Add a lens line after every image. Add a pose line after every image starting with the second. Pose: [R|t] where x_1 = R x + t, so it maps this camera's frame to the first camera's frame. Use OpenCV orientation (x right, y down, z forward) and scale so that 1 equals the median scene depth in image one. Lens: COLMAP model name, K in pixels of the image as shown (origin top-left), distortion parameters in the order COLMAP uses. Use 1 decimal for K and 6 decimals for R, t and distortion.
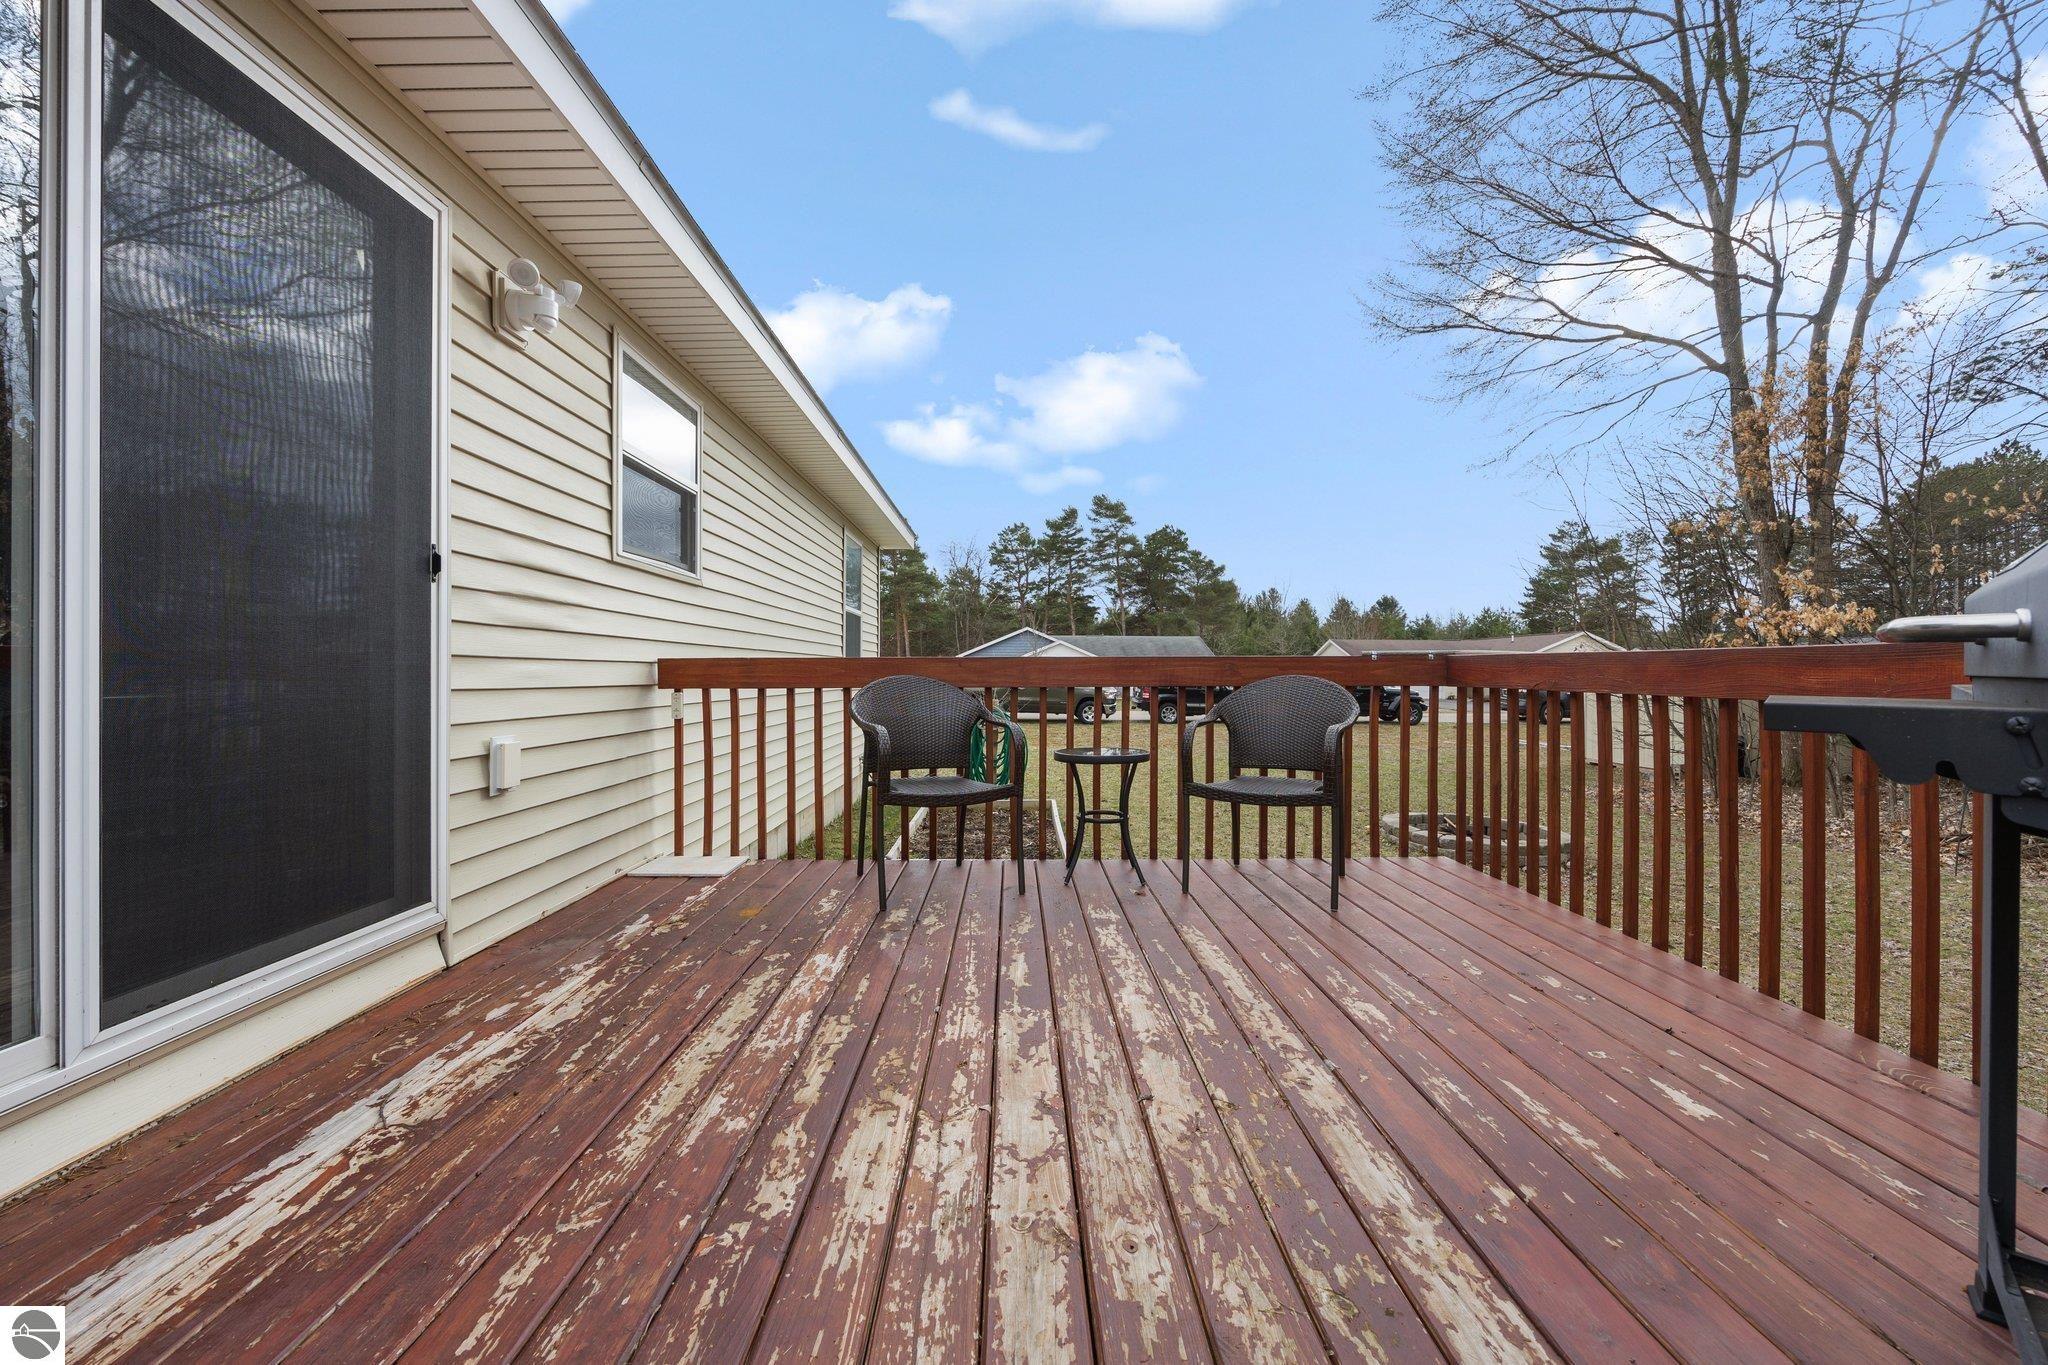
lens RADIAL K [[829.3, 0, 1021.6], [0, 829.3, 673.0], [0, 0, 1]] dist [-0.001744, 0.000346]
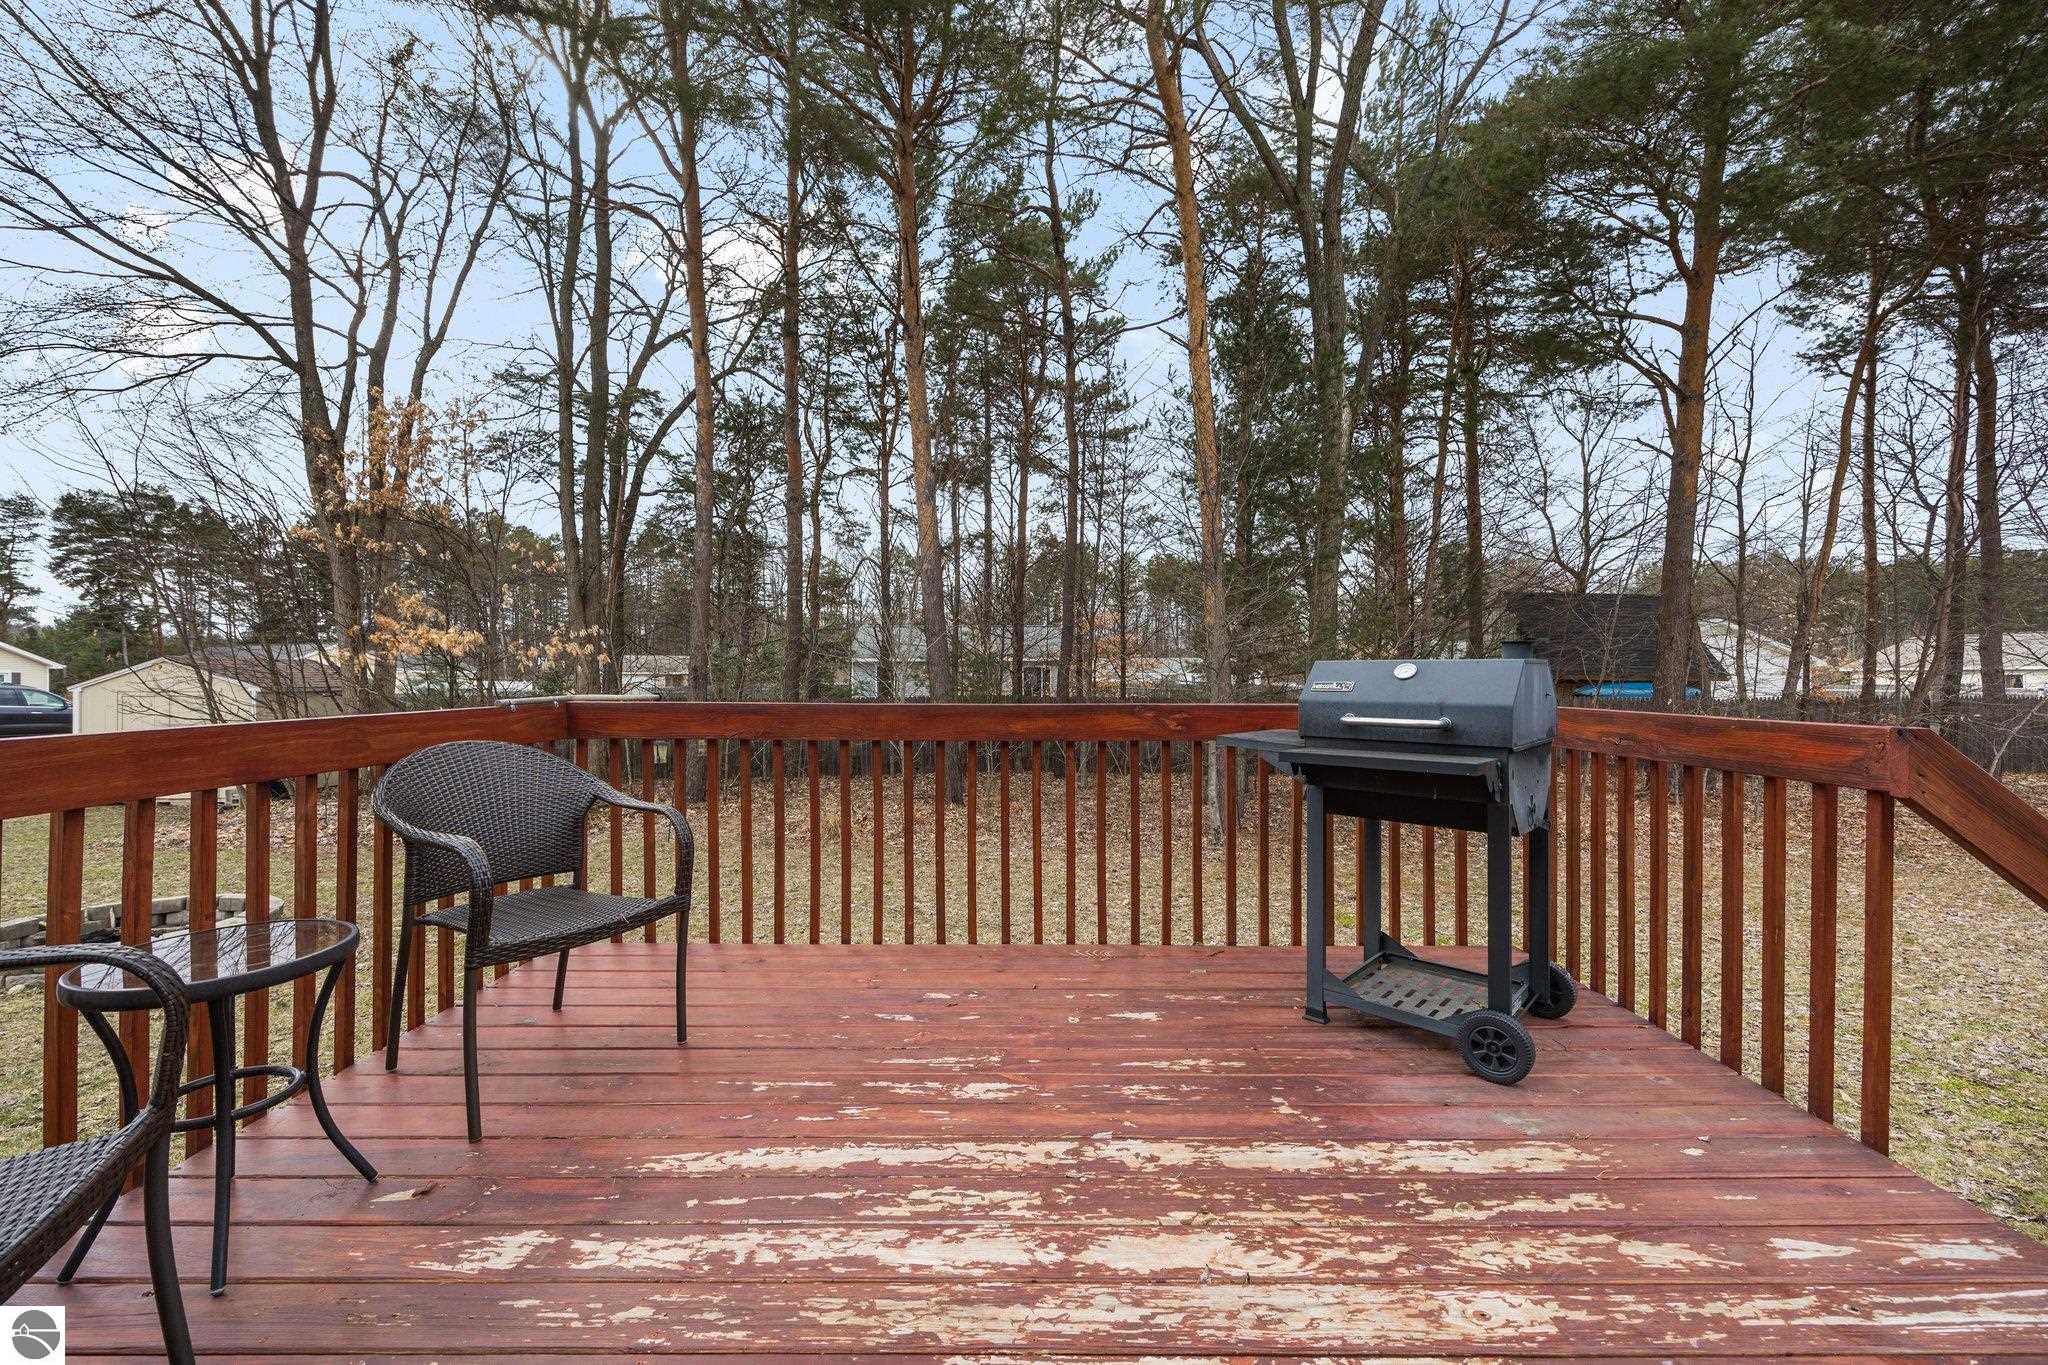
lens RADIAL K [[829.3, 0, 1021.6], [0, 829.3, 673.0], [0, 0, 1]] dist [-0.001744, 0.000346]
pose [[0.005552, 0.001492, 0.999983, -0.592054], [0.000420, 0.999999, -0.001494, -0.089664], [-0.999985, 0.000428, 0.005551, 0.990058]]
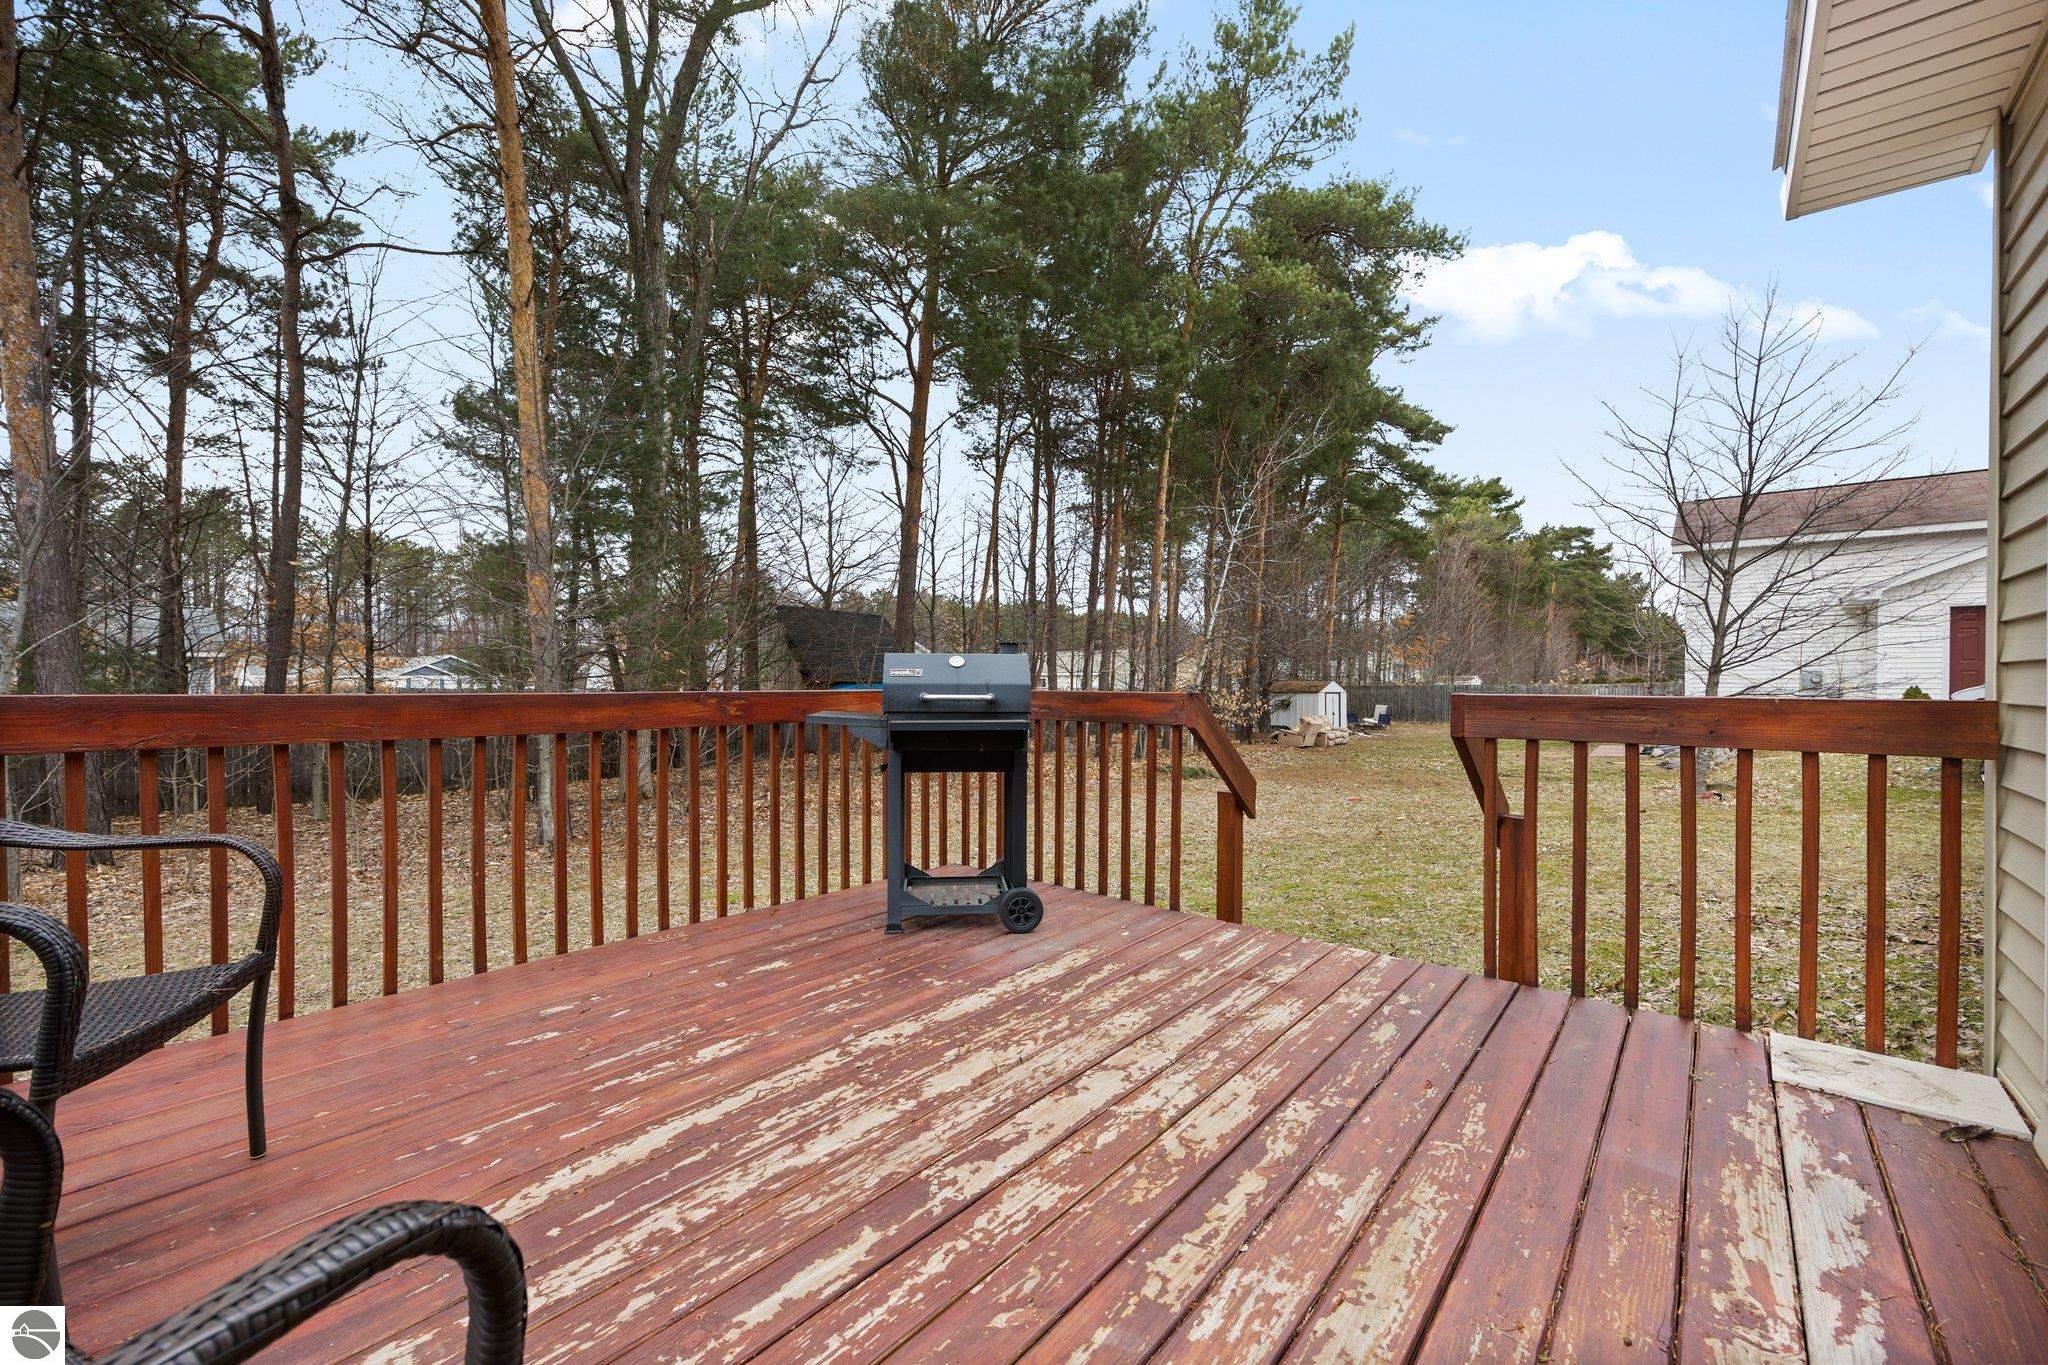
lens RADIAL K [[822.0, 0, 1032.8], [0, 822.0, 685.2], [0, 0, 1]] dist [-0.004935, -0.000088]
pose [[-0.764039, -0.006700, 0.645135, -0.566875], [-0.001643, 0.999963, 0.008439, -0.060786], [-0.645168, 0.005388, -0.764022, 1.590074]]
